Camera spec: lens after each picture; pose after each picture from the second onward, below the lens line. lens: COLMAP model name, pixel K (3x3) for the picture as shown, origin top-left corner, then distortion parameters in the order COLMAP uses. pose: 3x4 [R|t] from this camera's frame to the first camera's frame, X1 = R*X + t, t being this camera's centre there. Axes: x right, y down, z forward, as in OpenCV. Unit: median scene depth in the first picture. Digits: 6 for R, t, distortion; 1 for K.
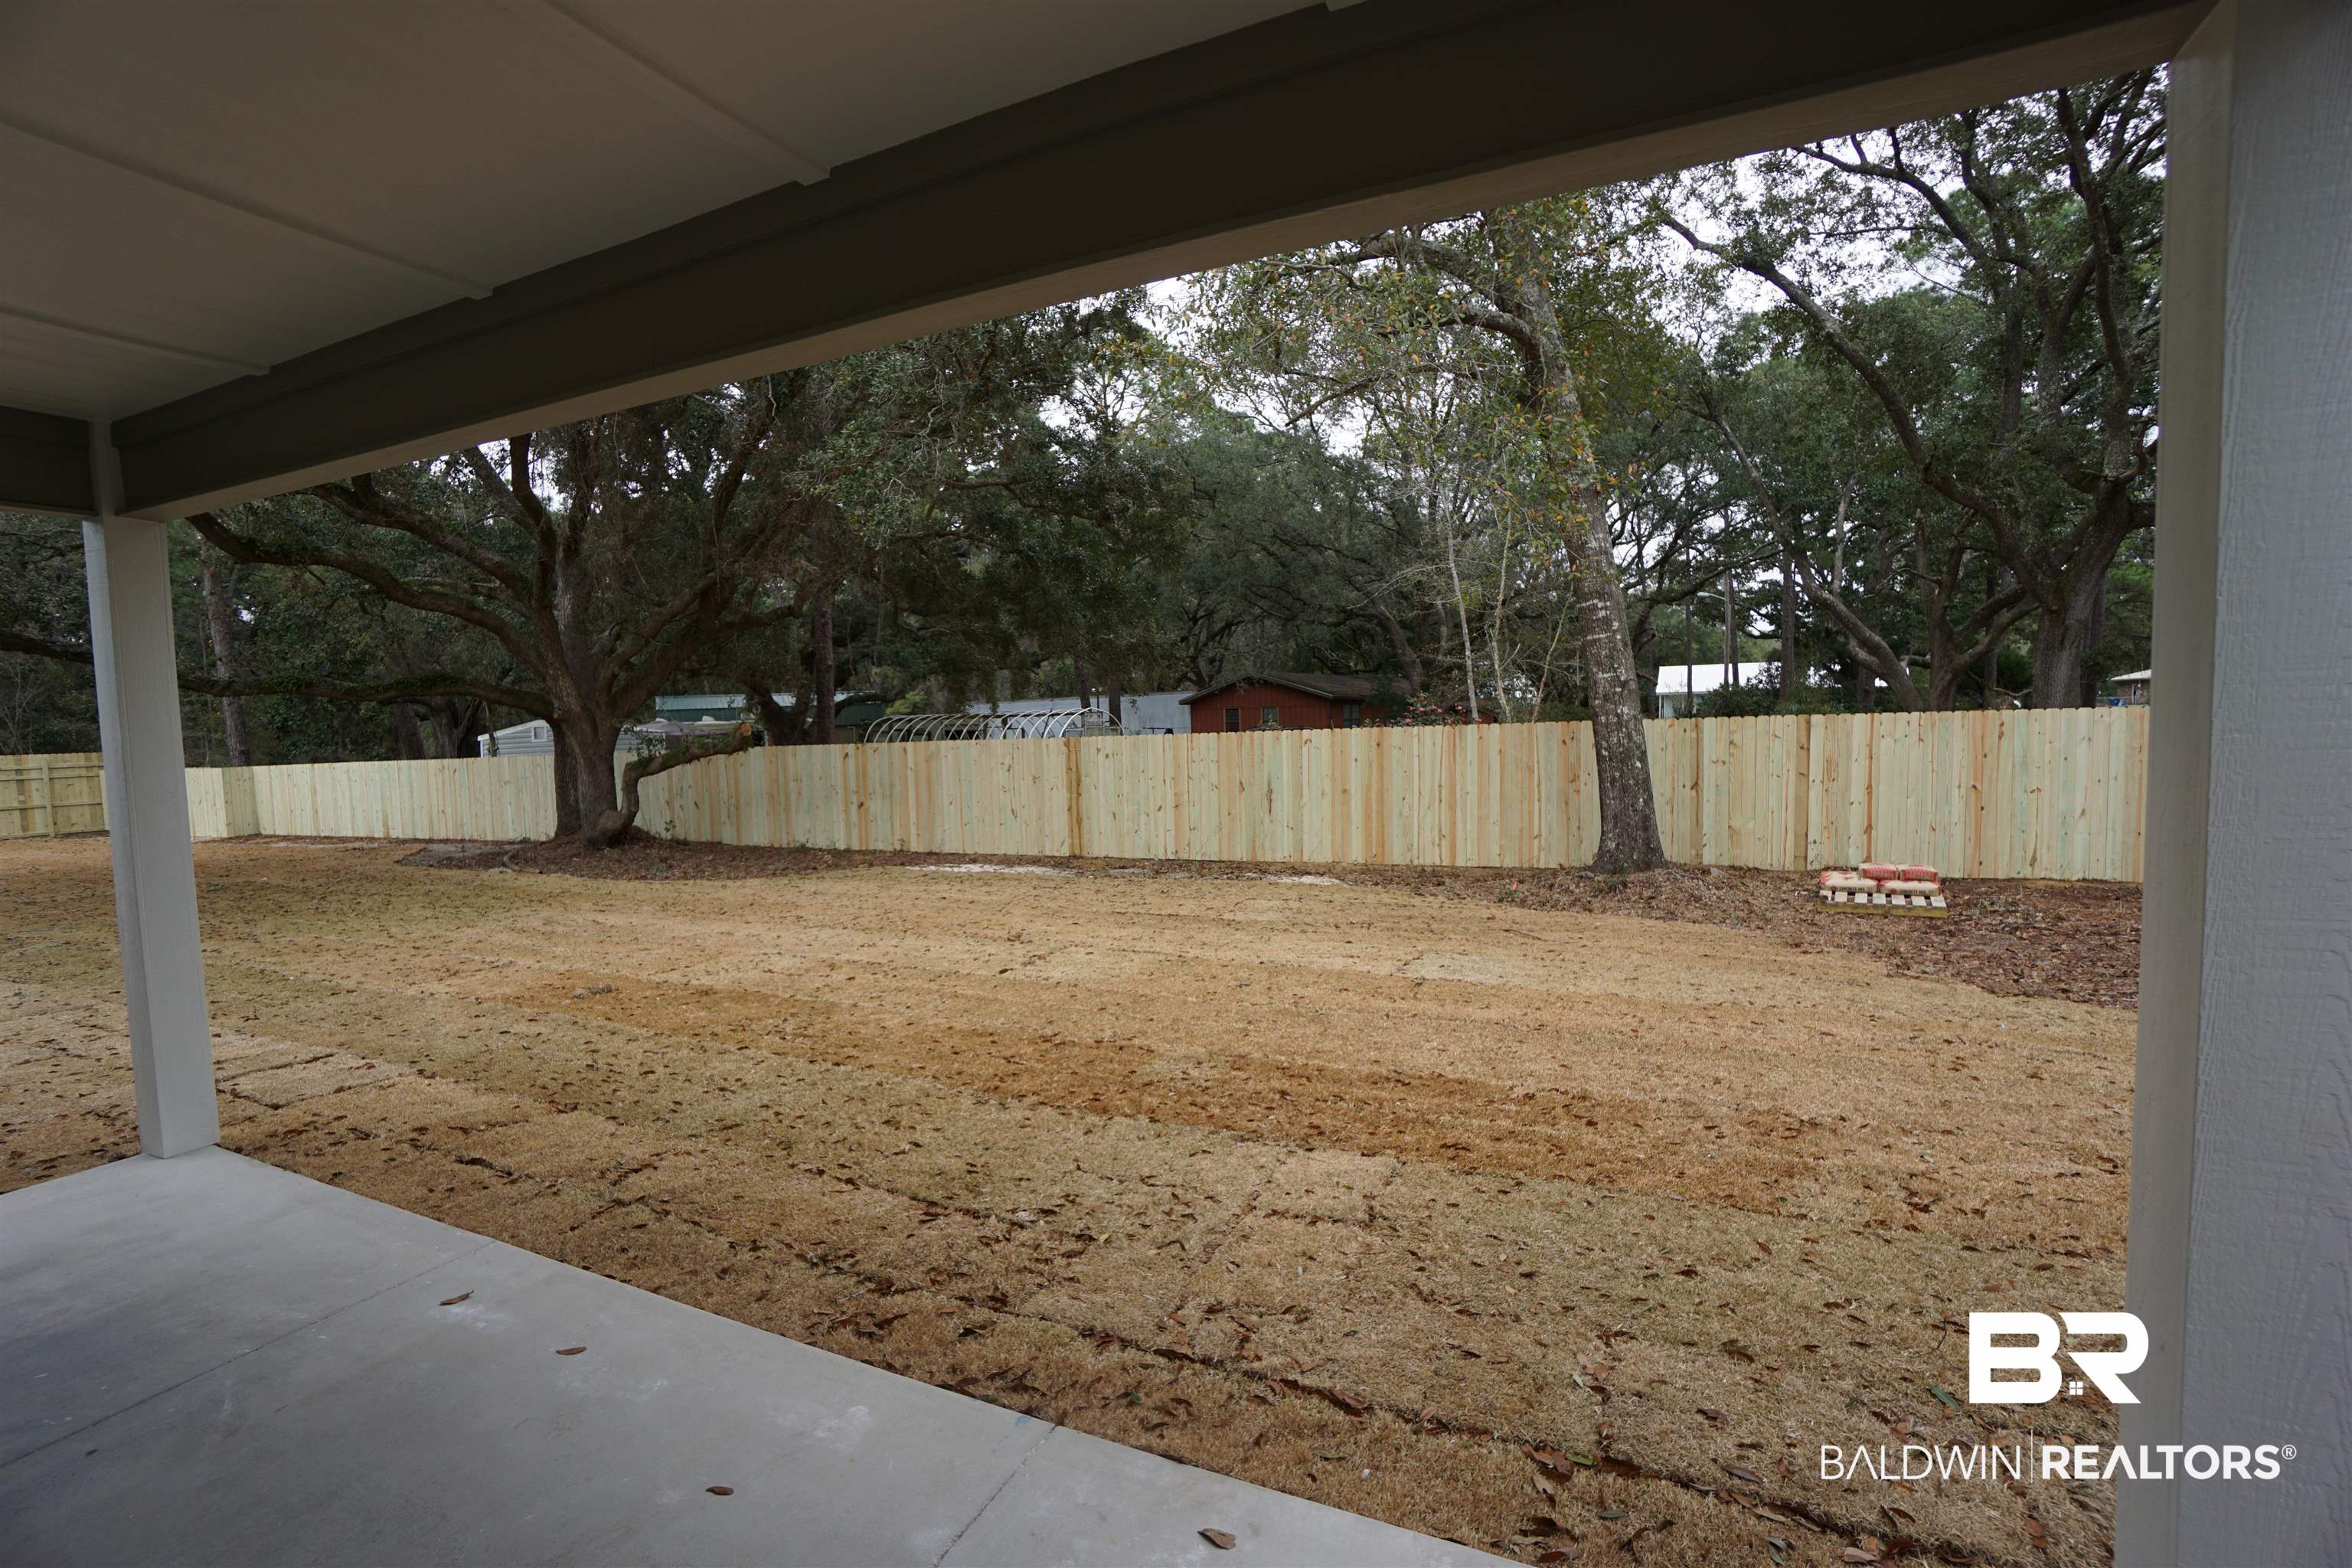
lens RADIAL K [[1030.7, 0, 1157.9], [0, 1030.7, 776.7], [0, 0, 1]] dist [-0.050771, 0.013737]
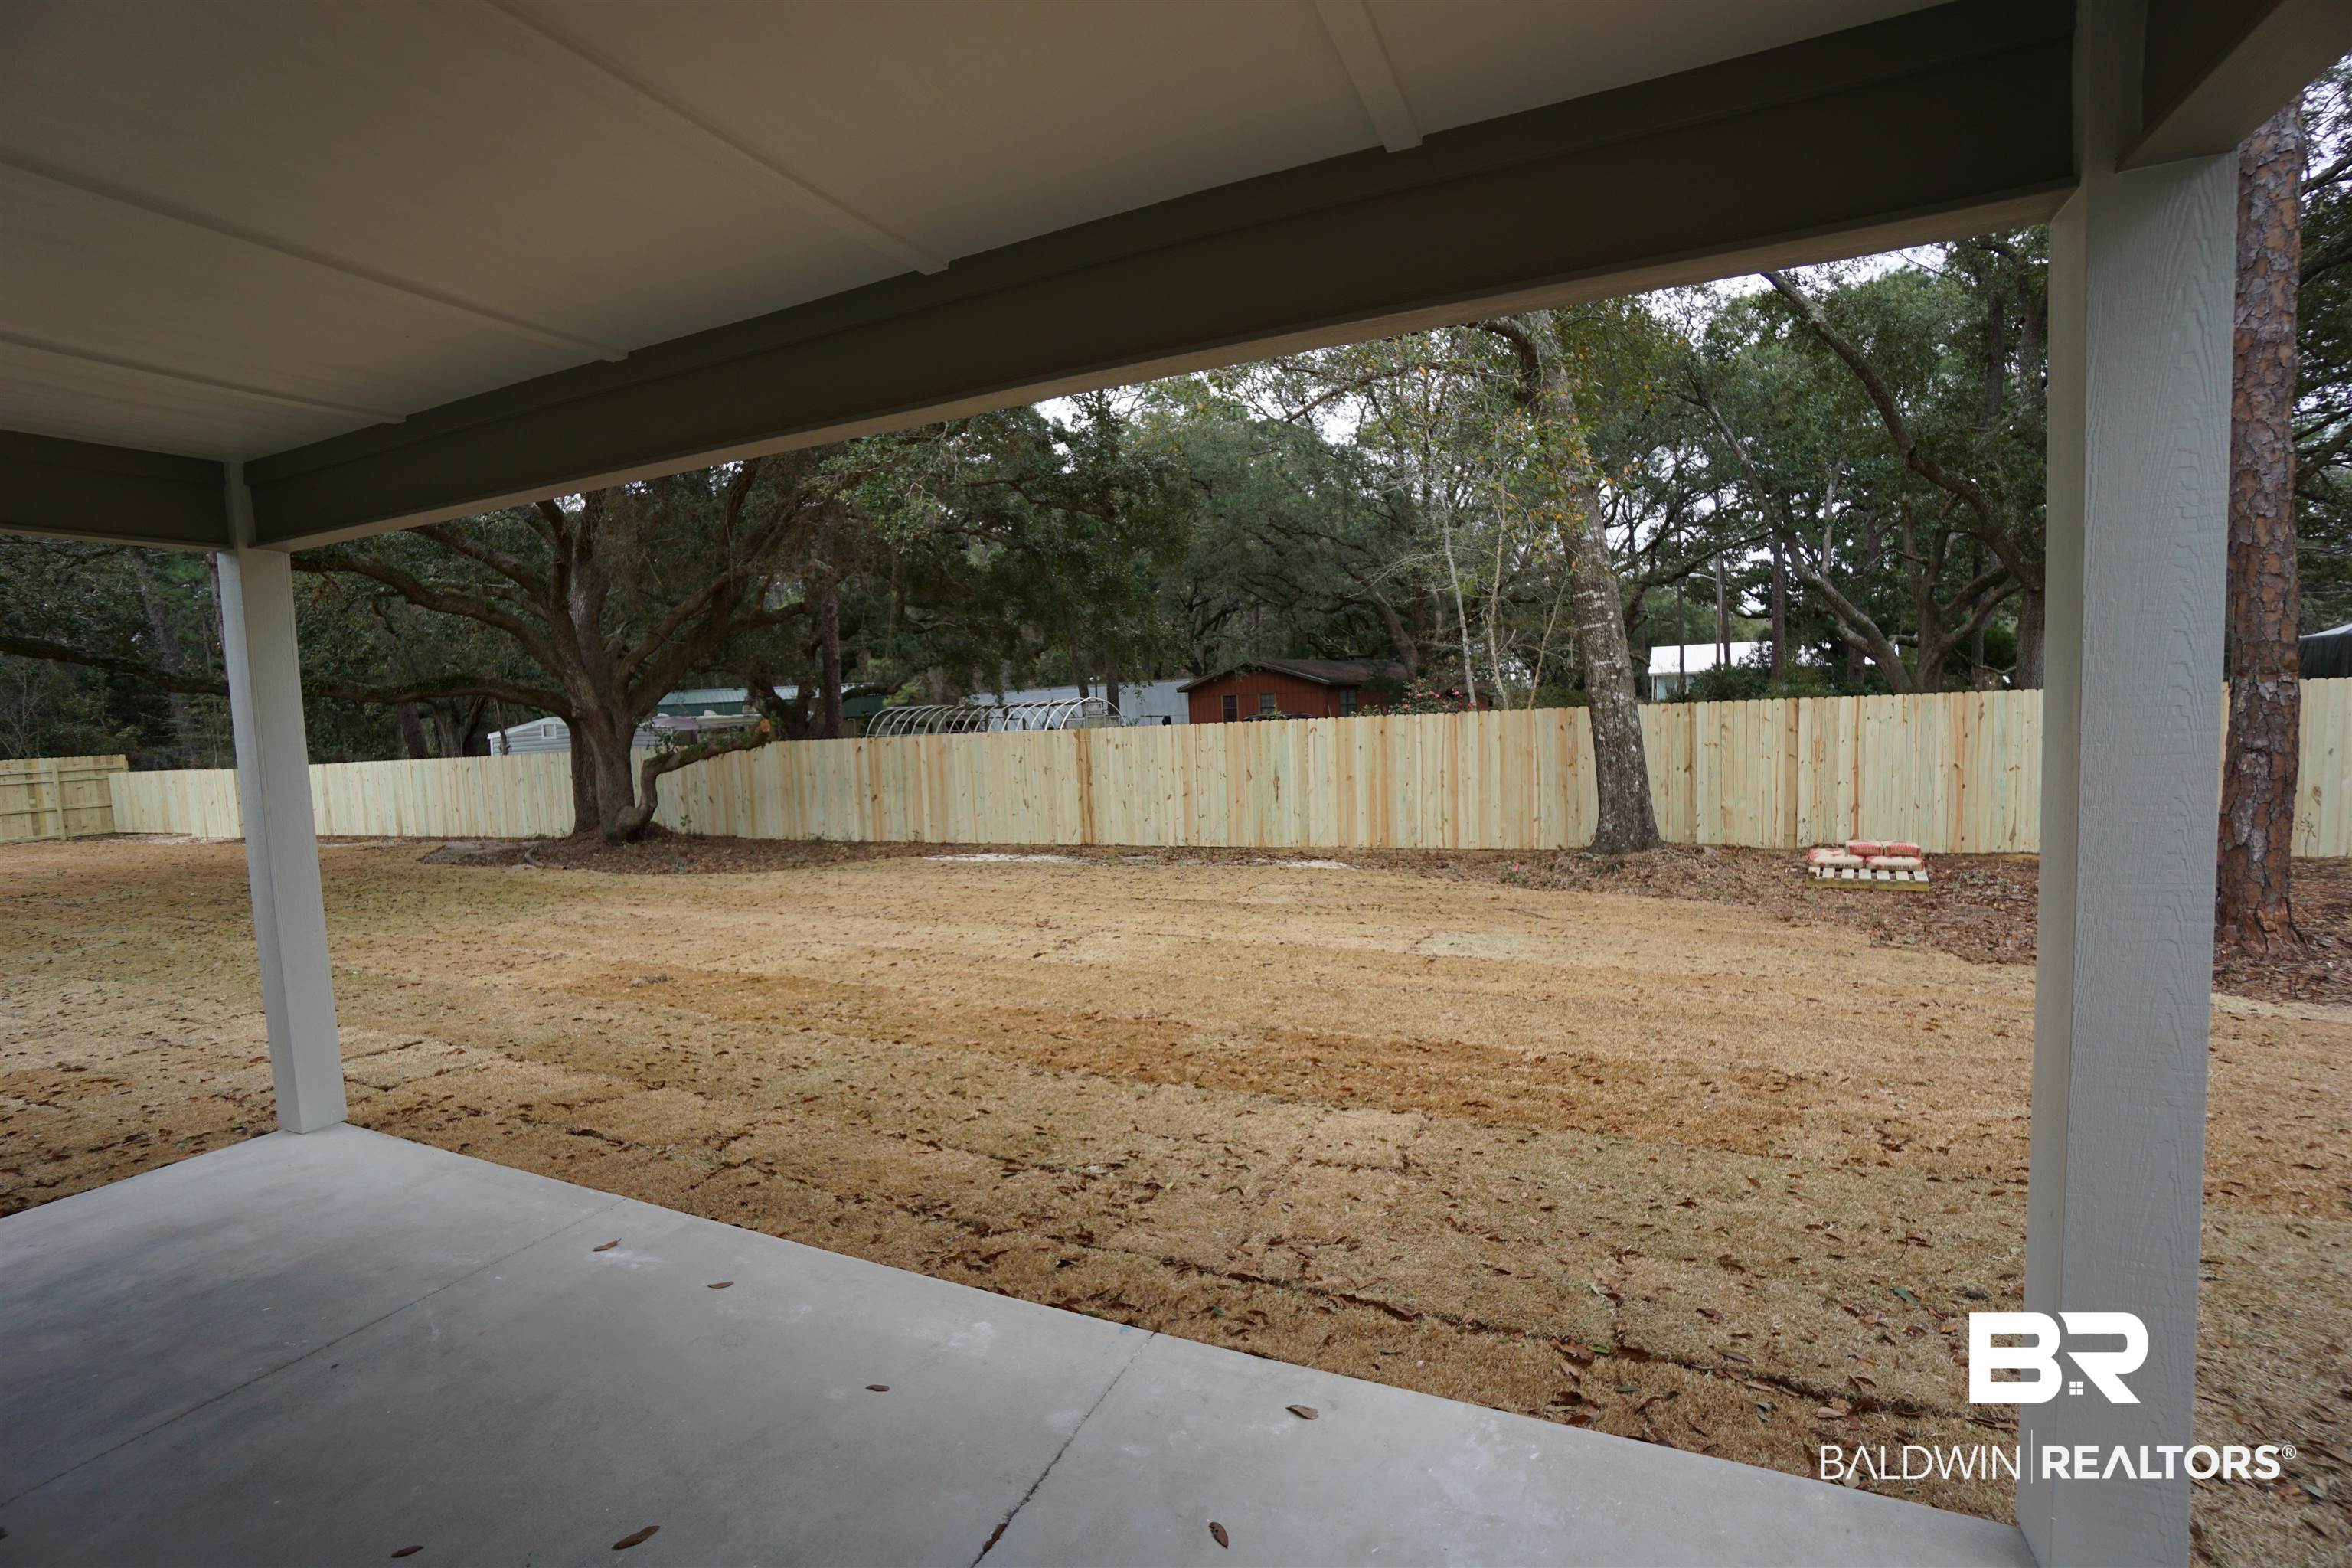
lens RADIAL K [[1030.7, 0, 1159.3], [0, 1030.7, 770.8], [0, 0, 1]] dist [-0.050771, 0.013737]
pose [[0.999882, -0.014016, 0.006360, -0.020001], [0.013969, 0.999875, 0.007438, -0.004119], [-0.006463, -0.007348, 0.999952, -0.037638]]
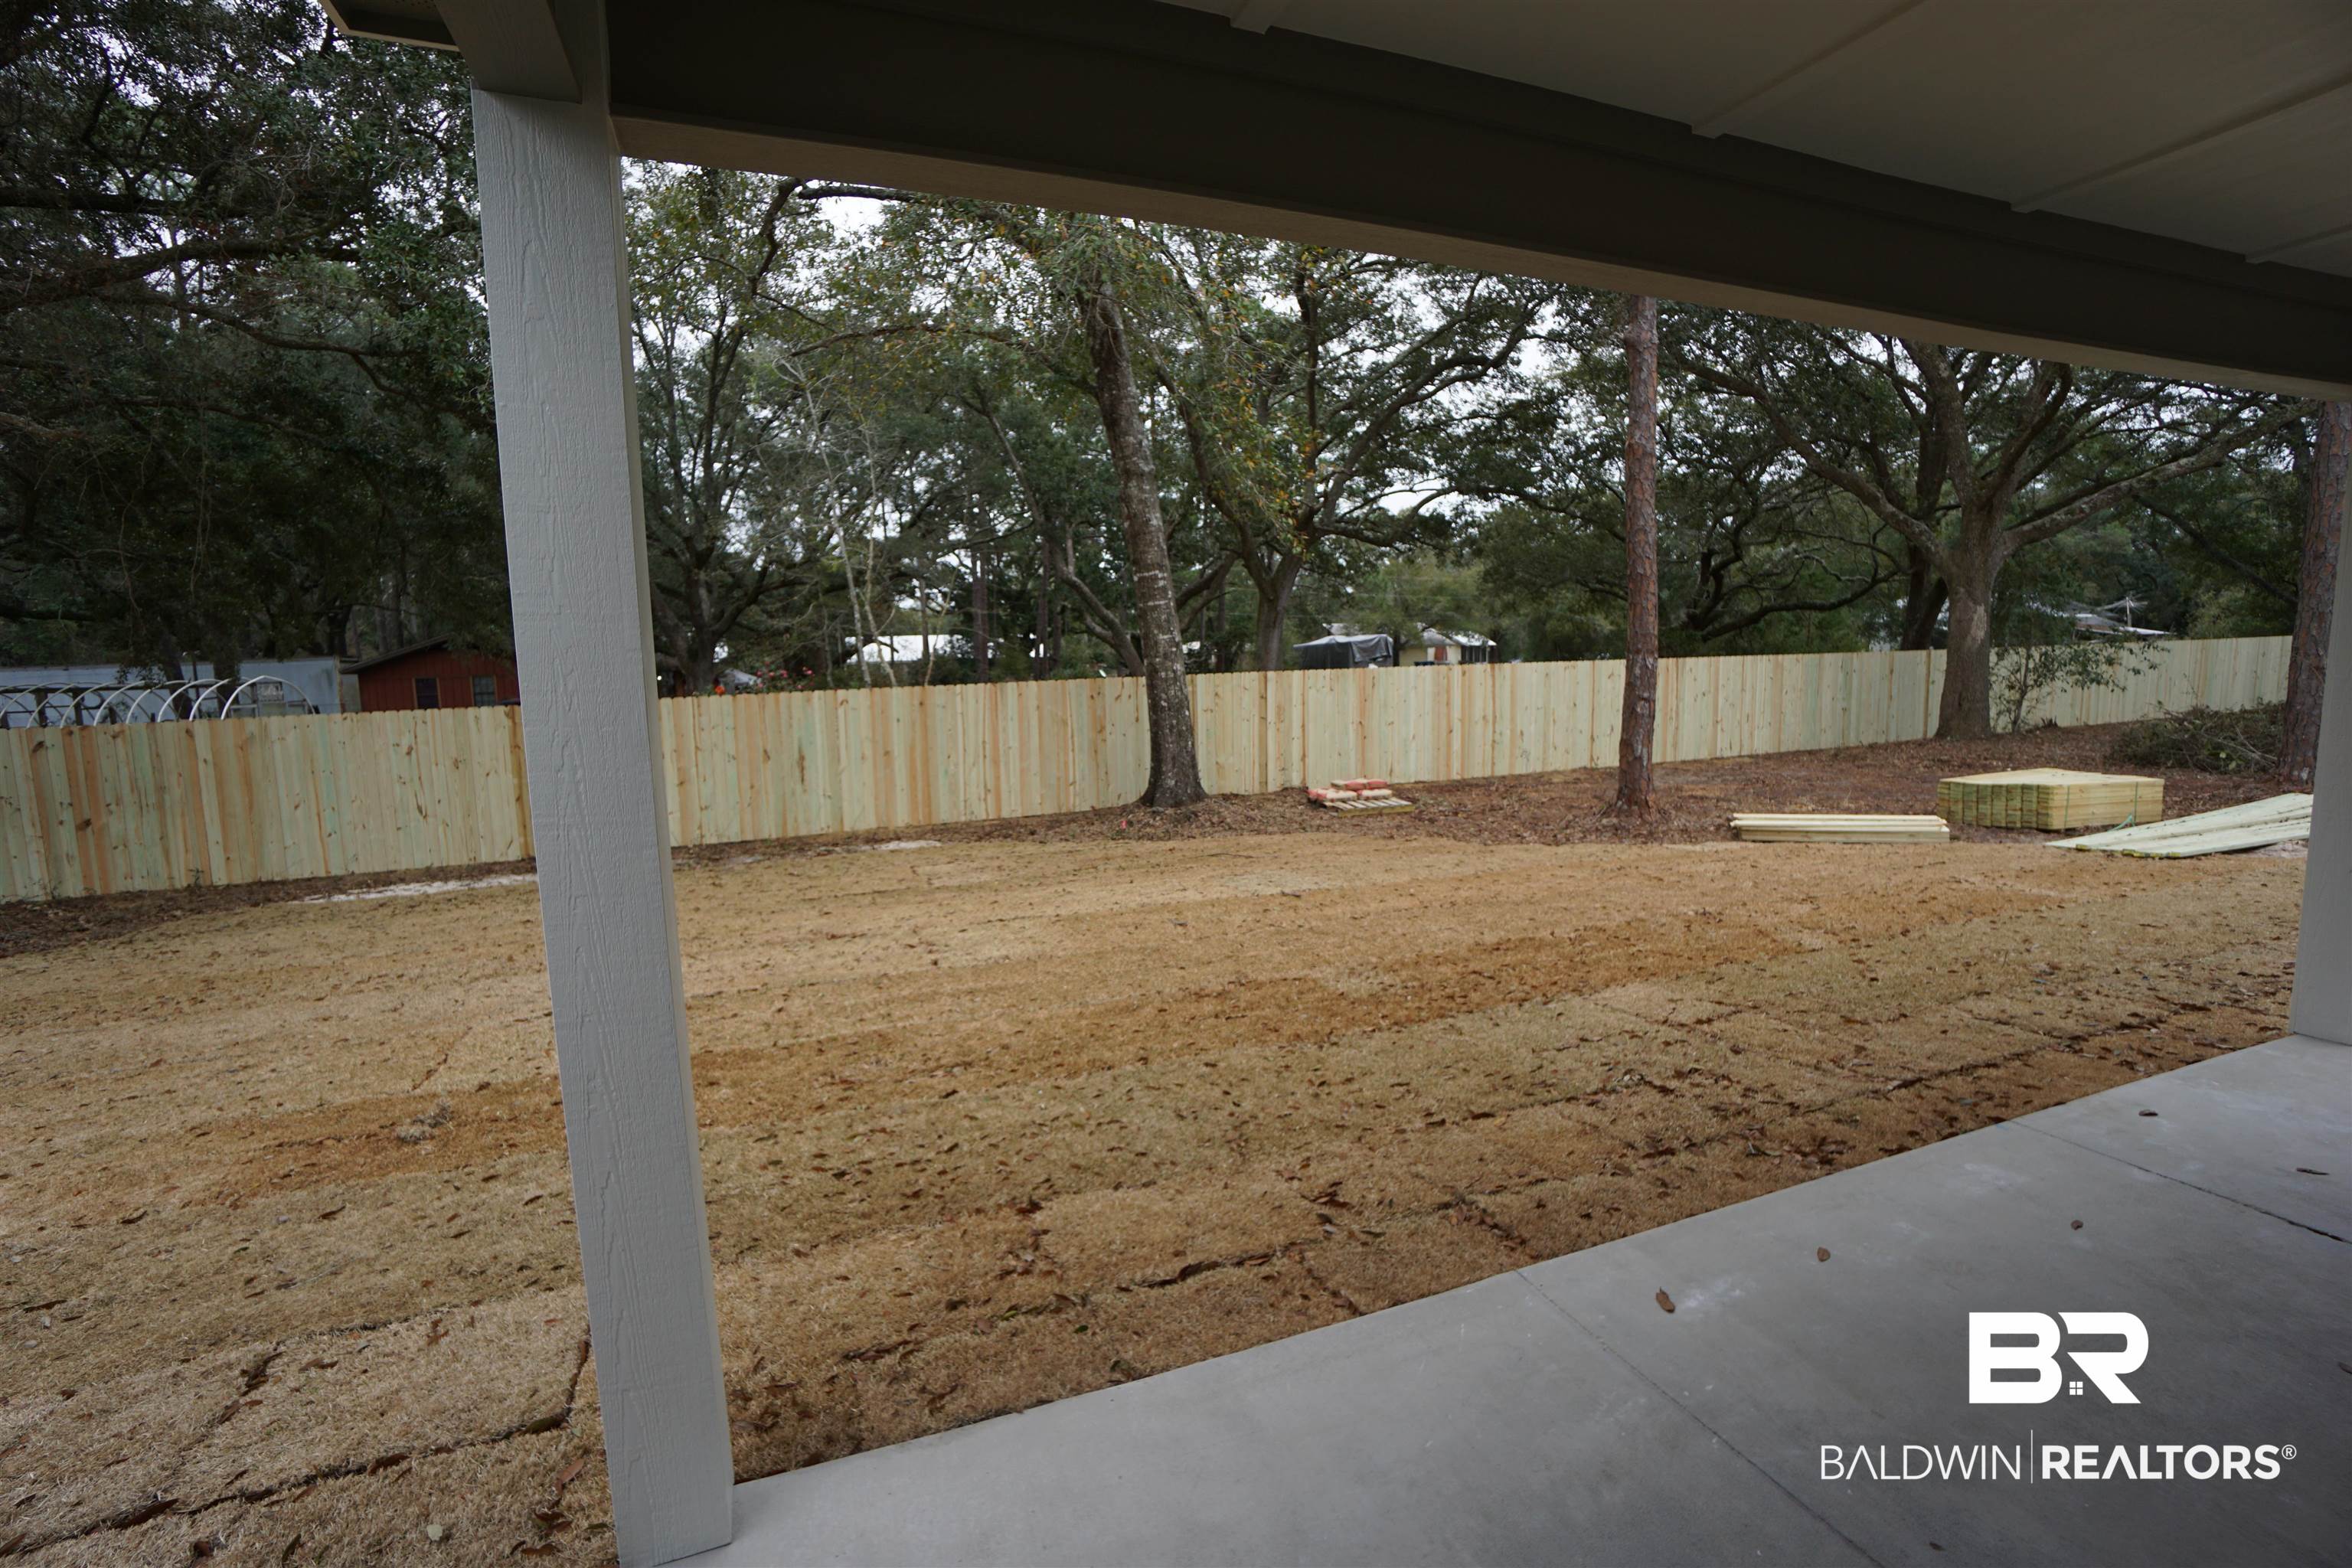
lens RADIAL K [[1030.7, 0, 1169.8], [0, 1030.7, 778.3], [0, 0, 1]] dist [-0.050771, 0.013737]
pose [[0.696080, -0.069664, 0.714577, -0.419851], [0.048008, 0.997570, 0.050487, 0.002552], [-0.716358, -0.000838, 0.697733, 0.185391]]
